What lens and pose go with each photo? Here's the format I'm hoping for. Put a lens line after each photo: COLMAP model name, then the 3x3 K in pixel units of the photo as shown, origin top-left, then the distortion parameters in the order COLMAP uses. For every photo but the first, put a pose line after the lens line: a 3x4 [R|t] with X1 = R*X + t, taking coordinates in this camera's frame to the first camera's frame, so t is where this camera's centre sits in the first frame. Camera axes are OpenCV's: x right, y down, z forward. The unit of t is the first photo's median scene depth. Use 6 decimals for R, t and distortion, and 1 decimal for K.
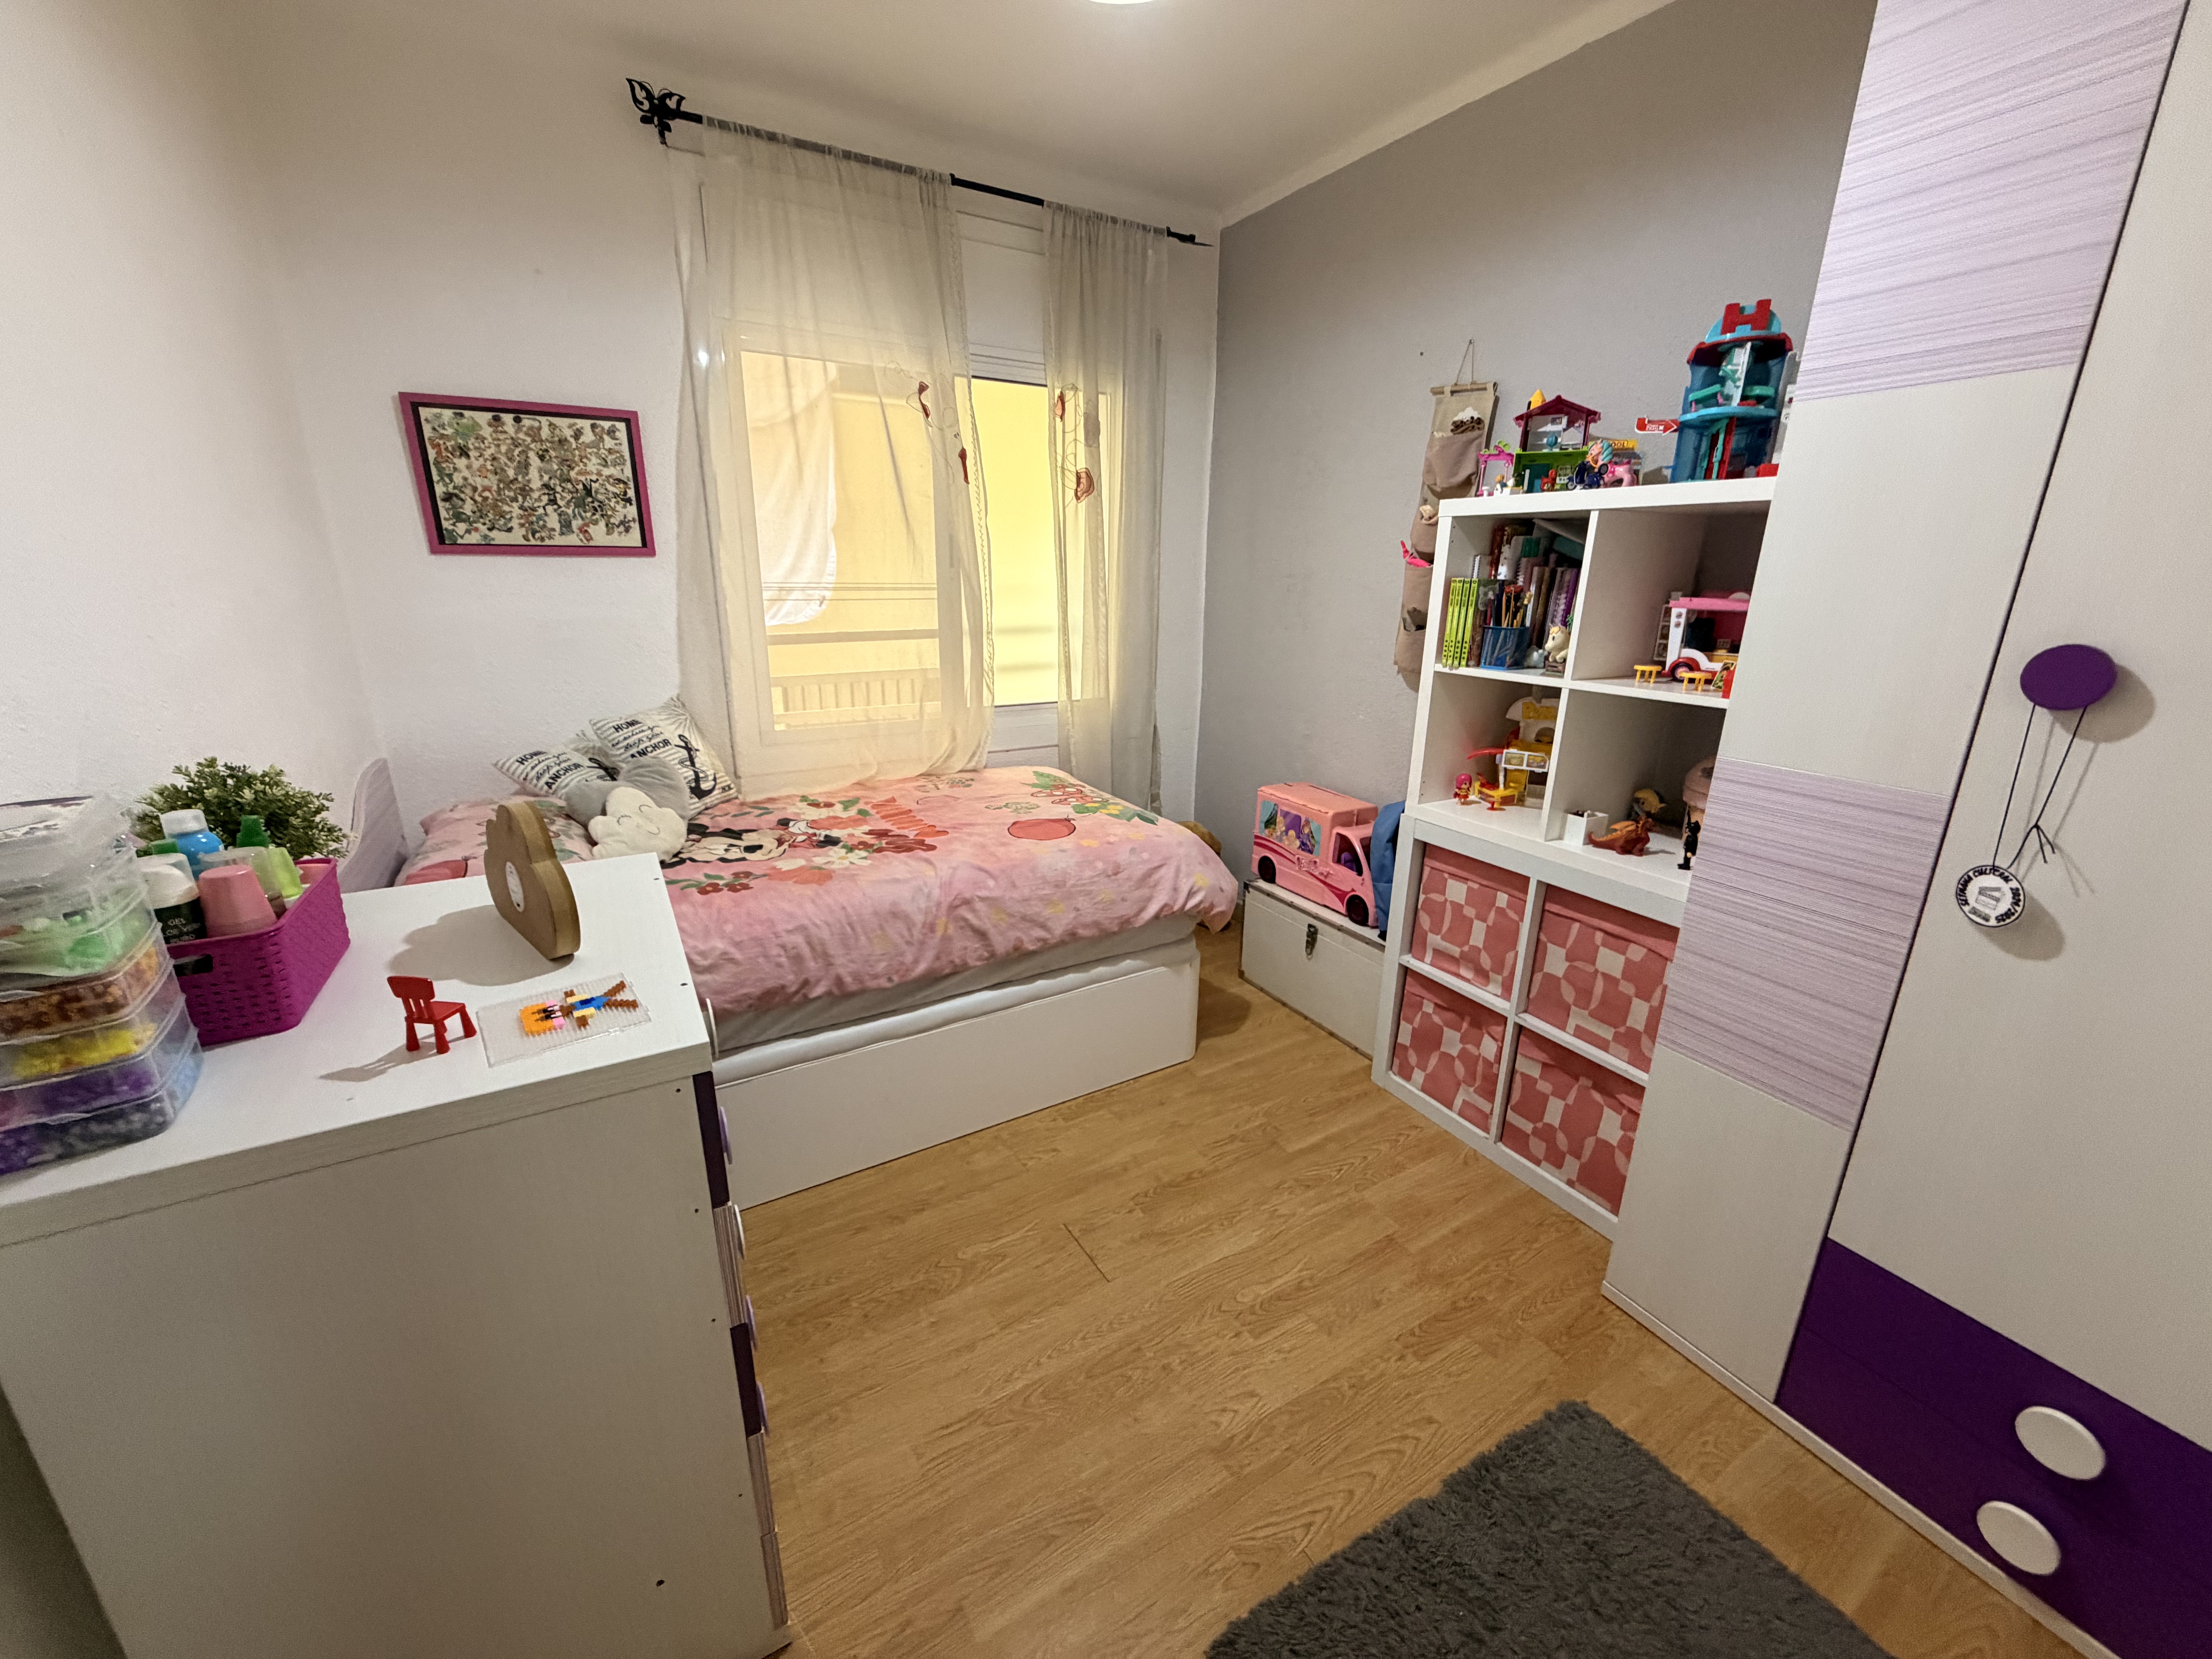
lens RADIAL K [[882.1, 0, 1096.0], [0, 882.1, 833.6], [0, 0, 1]] dist [0.000252, 0.000052]
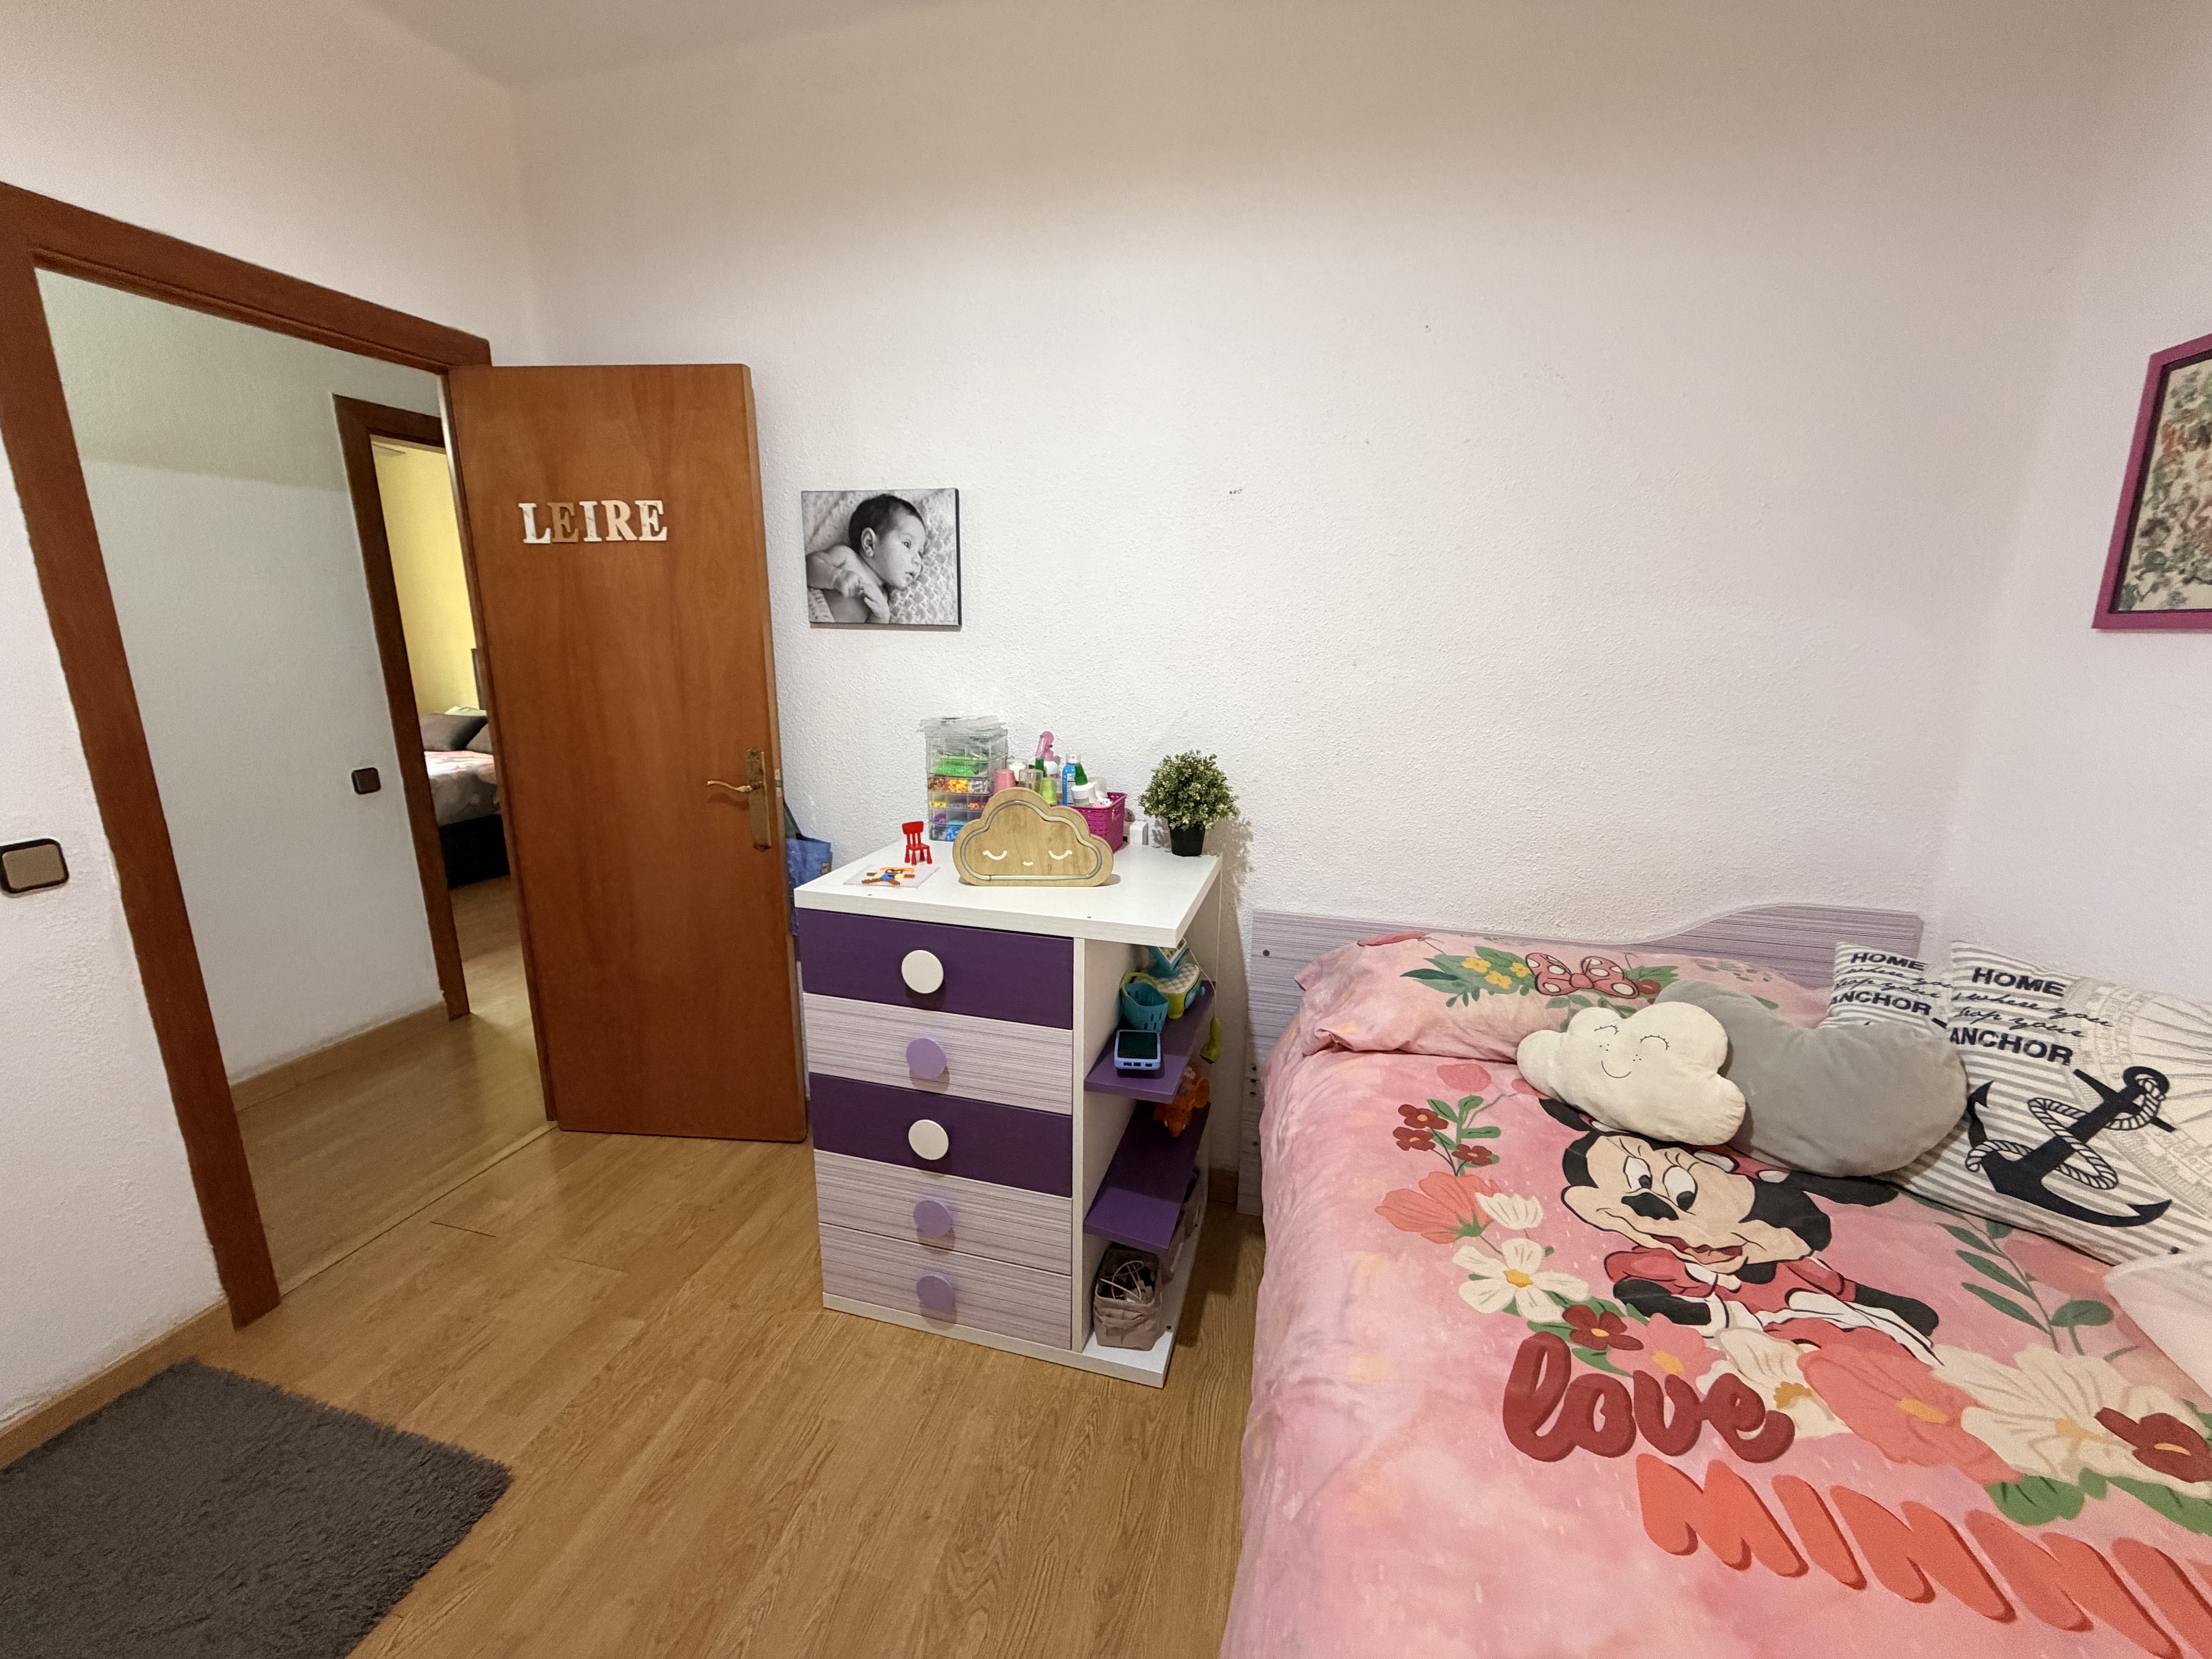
lens RADIAL K [[882.1, 0, 1096.7], [0, 882.1, 831.6], [0, 0, 1]] dist [0.000252, 0.000052]
pose [[-0.709276, 0.146233, -0.689596, 0.132620], [-0.220304, 0.883266, 0.413893, -0.290376], [0.669622, 0.445485, -0.594264, 0.949842]]
